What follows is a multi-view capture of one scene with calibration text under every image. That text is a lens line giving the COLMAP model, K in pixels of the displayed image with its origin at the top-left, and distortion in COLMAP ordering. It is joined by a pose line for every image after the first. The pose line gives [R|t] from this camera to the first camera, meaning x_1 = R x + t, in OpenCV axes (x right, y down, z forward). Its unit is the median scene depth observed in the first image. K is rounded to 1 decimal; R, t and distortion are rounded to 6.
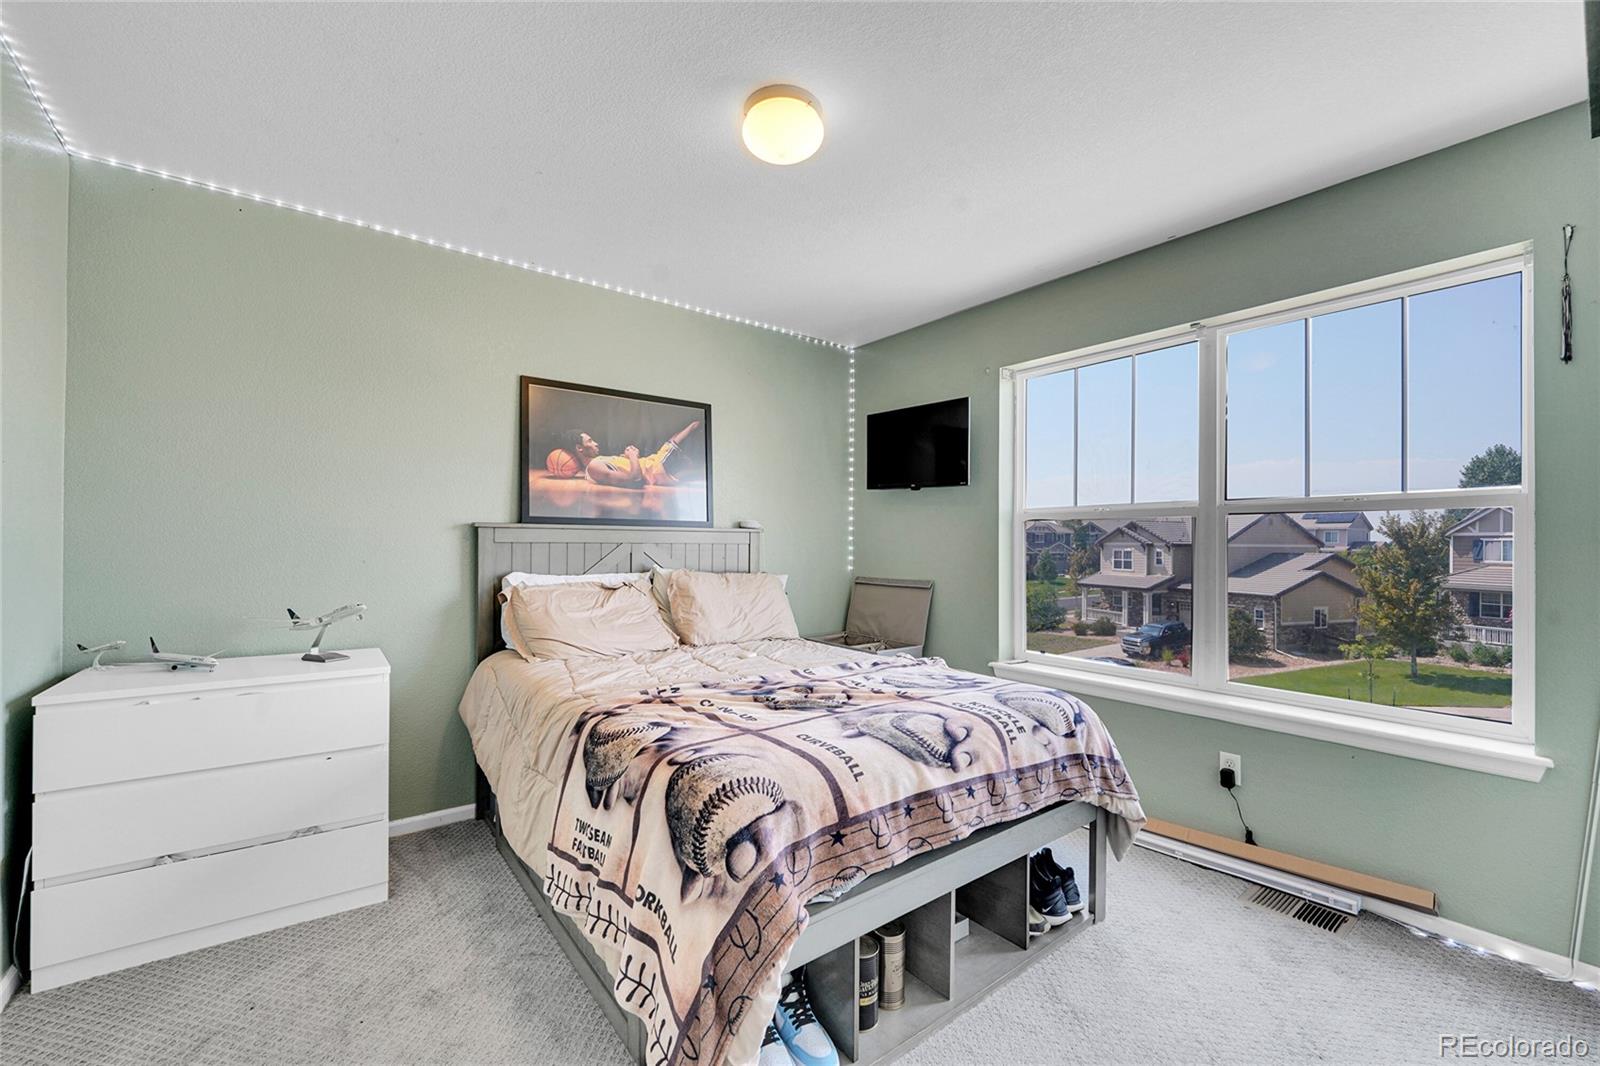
lens RADIAL K [[658.2, 0, 789.9], [0, 658.2, 531.8], [0, 0, 1]] dist [-0.003352, -0.002108]
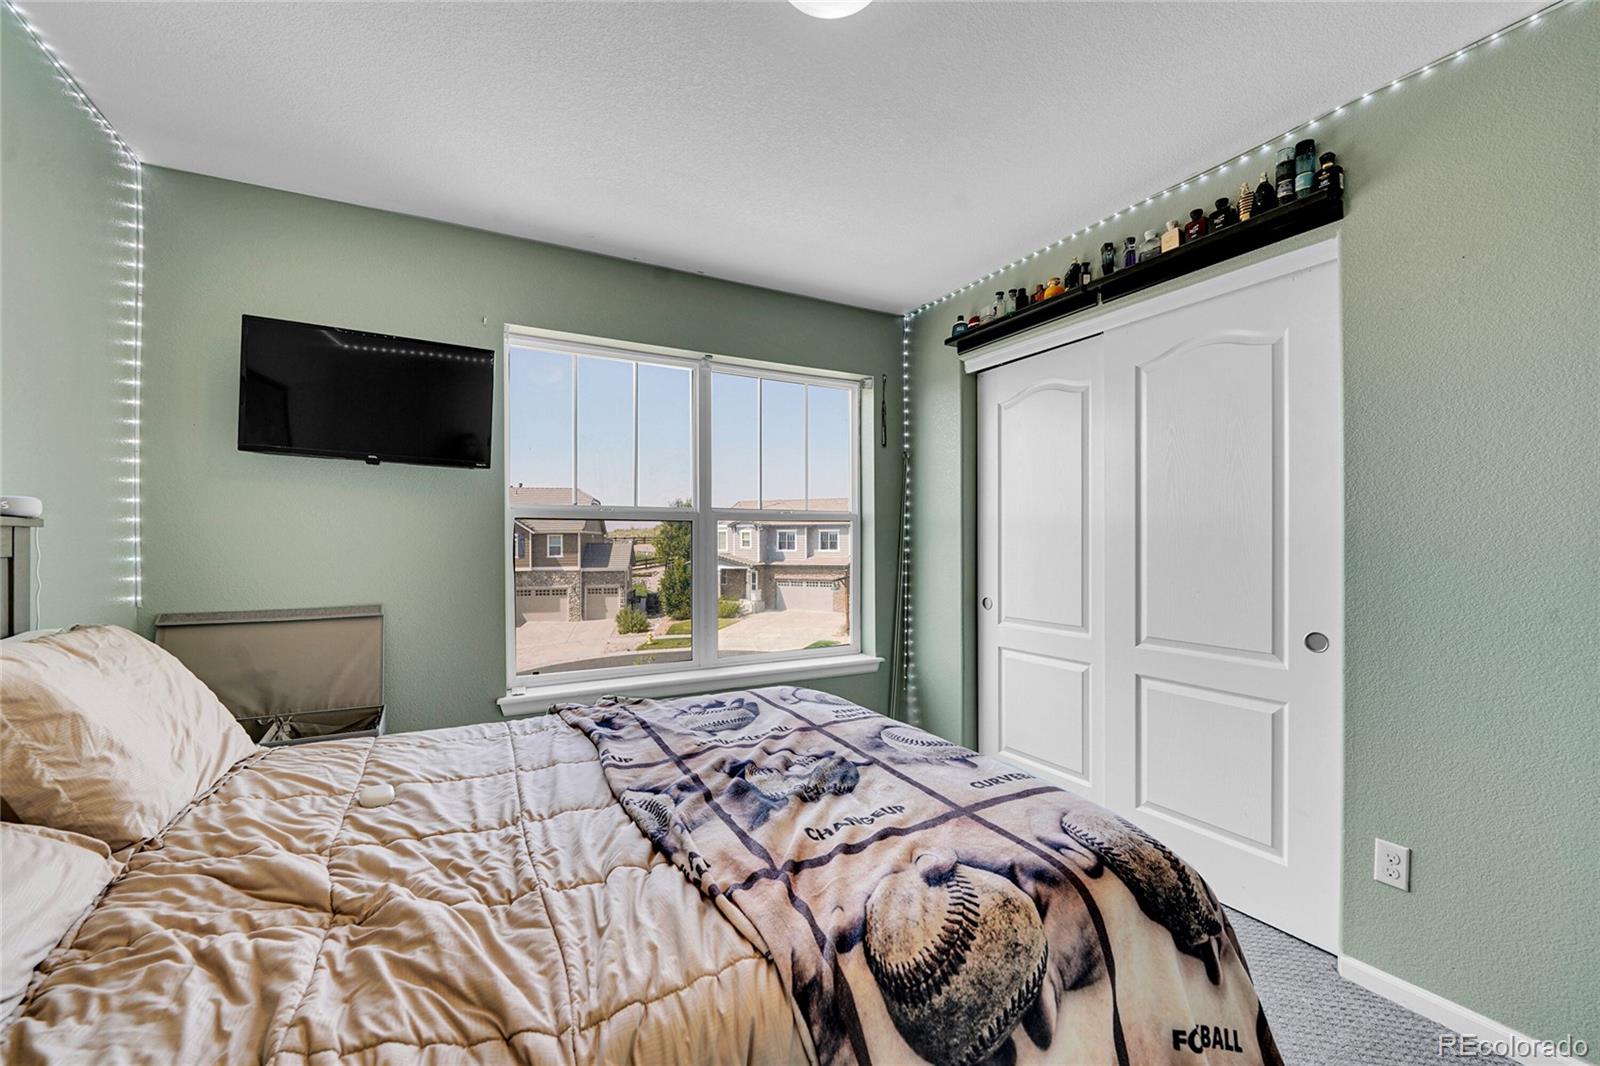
lens RADIAL K [[658.2, 0, 783.6], [0, 658.2, 527.3], [0, 0, 1]] dist [-0.003352, -0.002108]
pose [[0.142356, 0.012291, 0.989739, -0.750210], [-0.014307, 0.999844, -0.010359, -0.002807], [-0.989712, -0.012686, 0.142509, 1.004489]]
